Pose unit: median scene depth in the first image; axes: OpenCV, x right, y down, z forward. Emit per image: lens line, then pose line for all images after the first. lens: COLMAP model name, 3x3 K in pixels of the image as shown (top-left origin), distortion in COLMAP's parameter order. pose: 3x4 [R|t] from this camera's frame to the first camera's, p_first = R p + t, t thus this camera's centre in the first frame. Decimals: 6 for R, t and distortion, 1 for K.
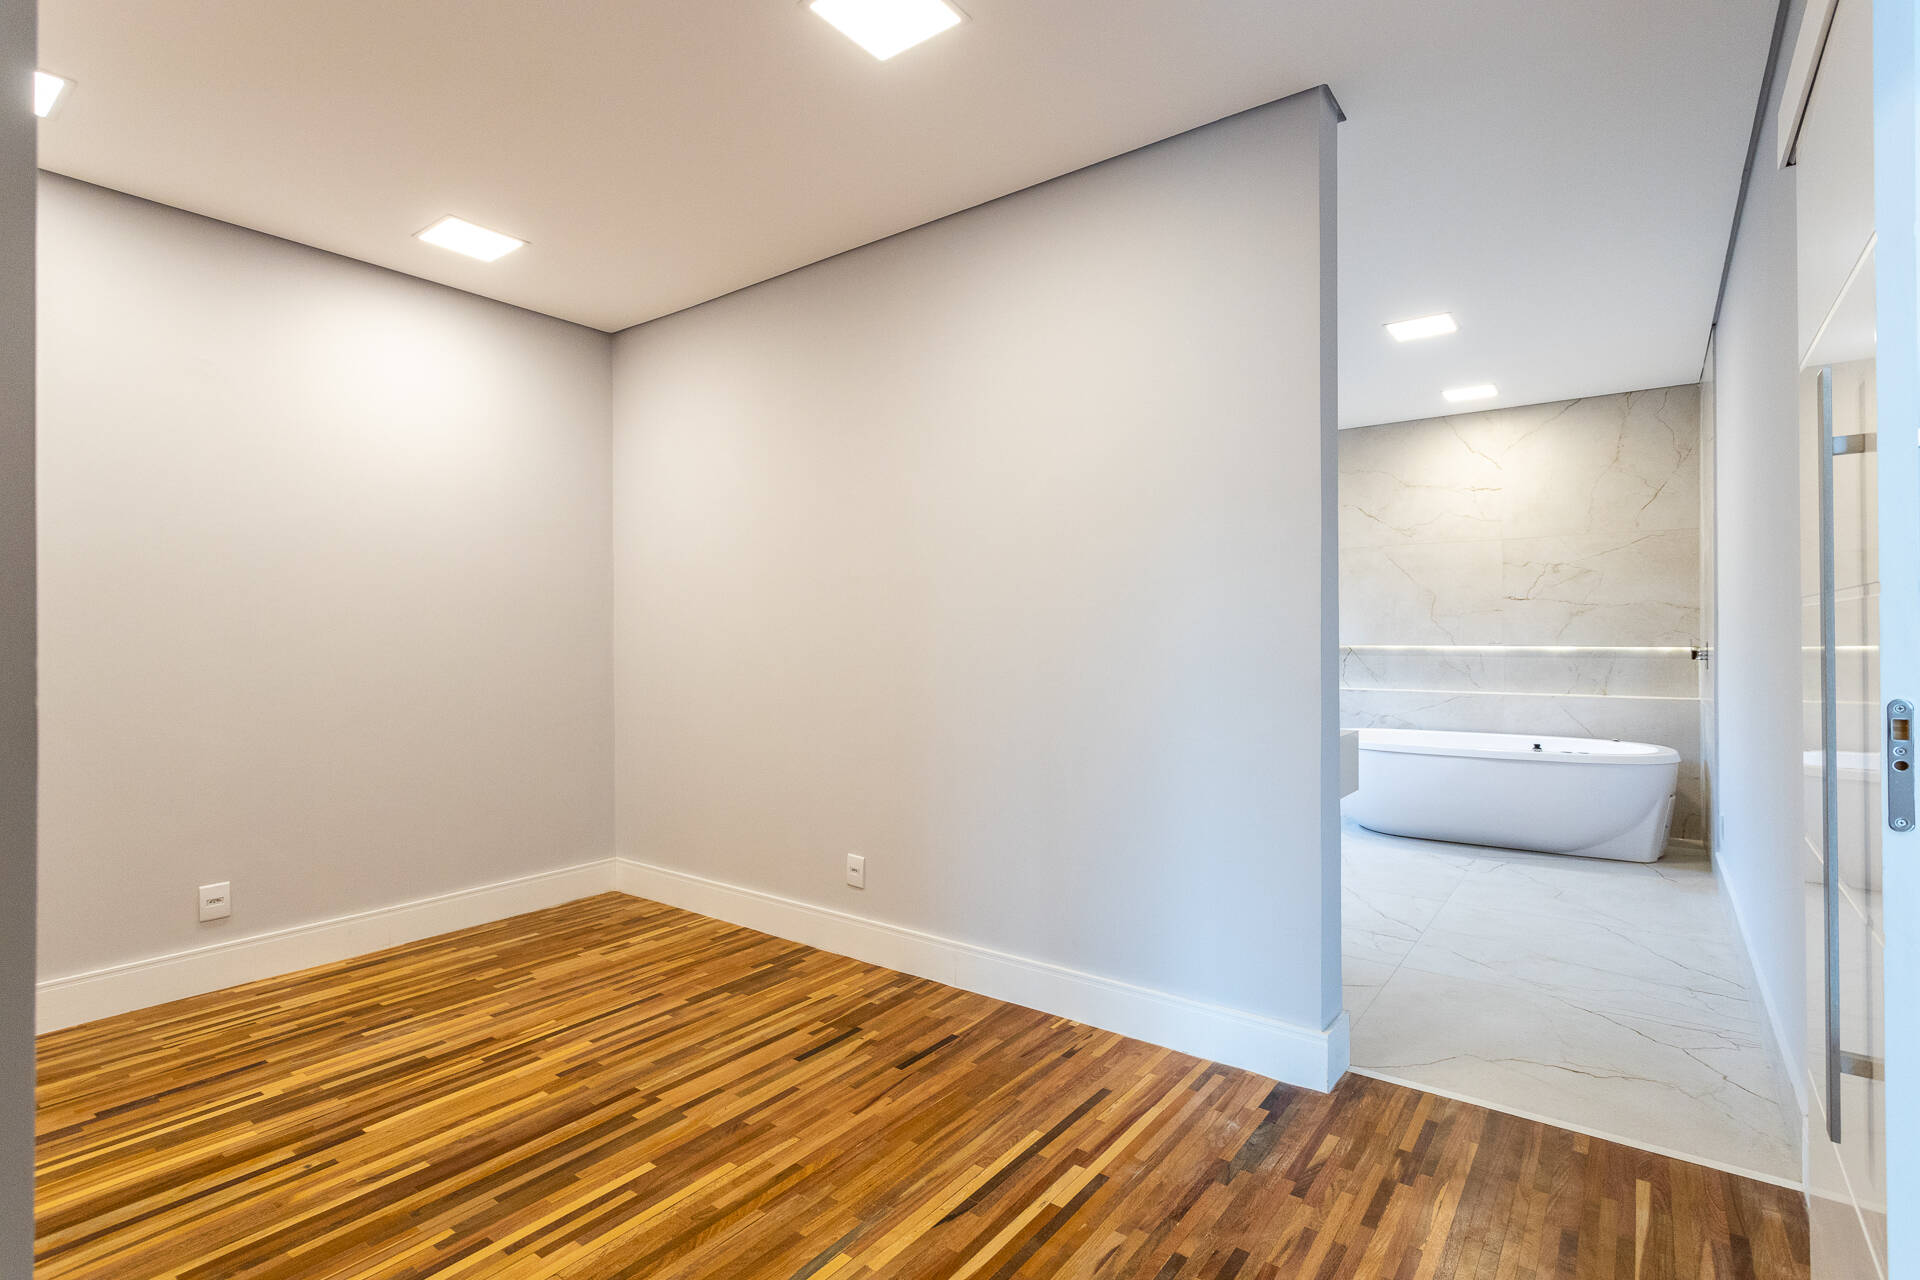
lens RADIAL K [[901.6, 0, 957.2], [0, 901.6, 633.7], [0, 0, 1]] dist [0.008962, -0.000729]
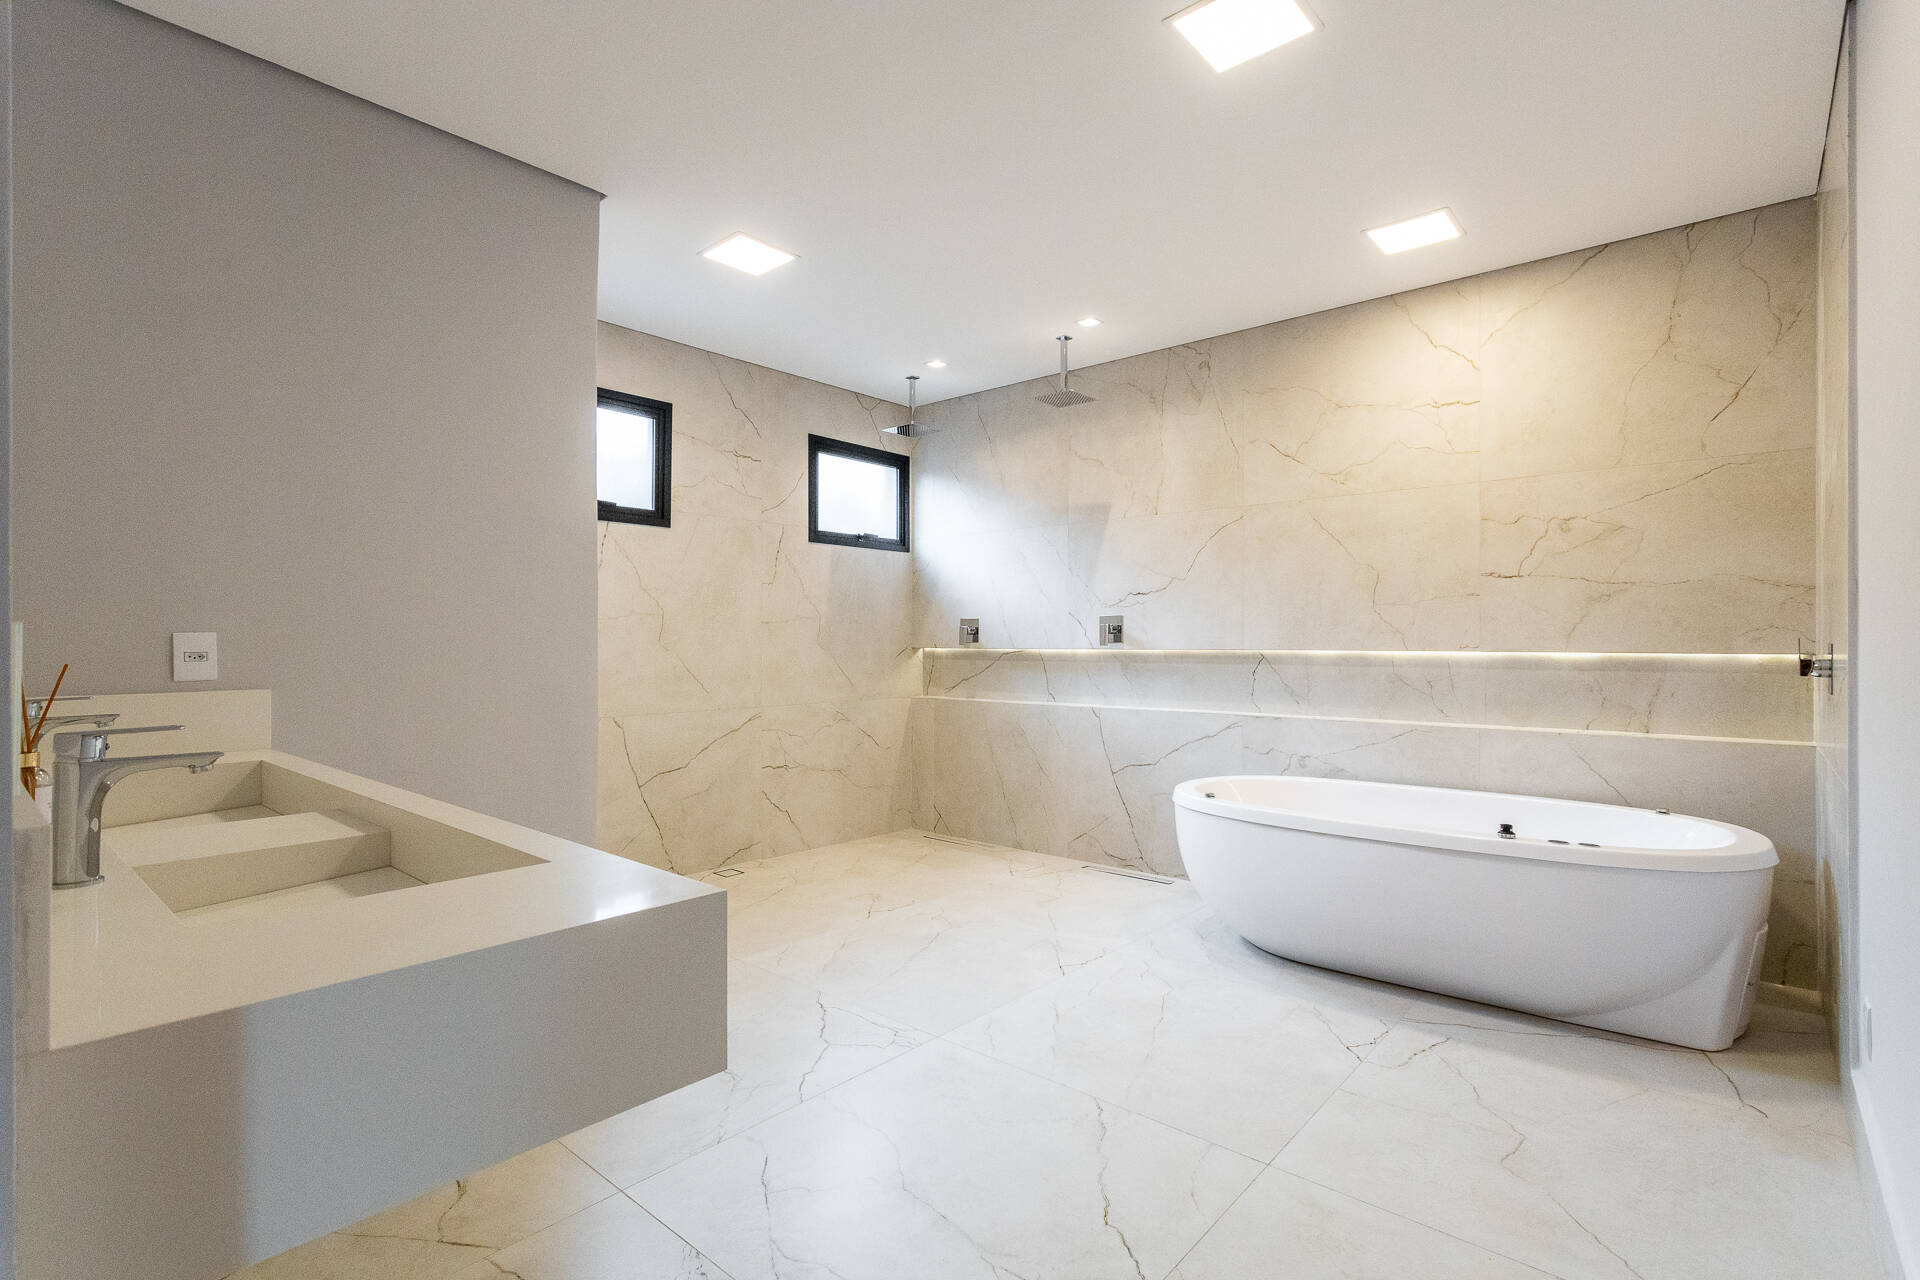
lens RADIAL K [[901.6, 0, 952.2], [0, 901.6, 640.3], [0, 0, 1]] dist [0.008962, -0.000729]
pose [[0.997433, 0.003492, -0.071523, 0.309347], [-0.003515, 0.999994, -0.000199, 0.007957], [0.071522, 0.000450, 0.997439, 0.380341]]
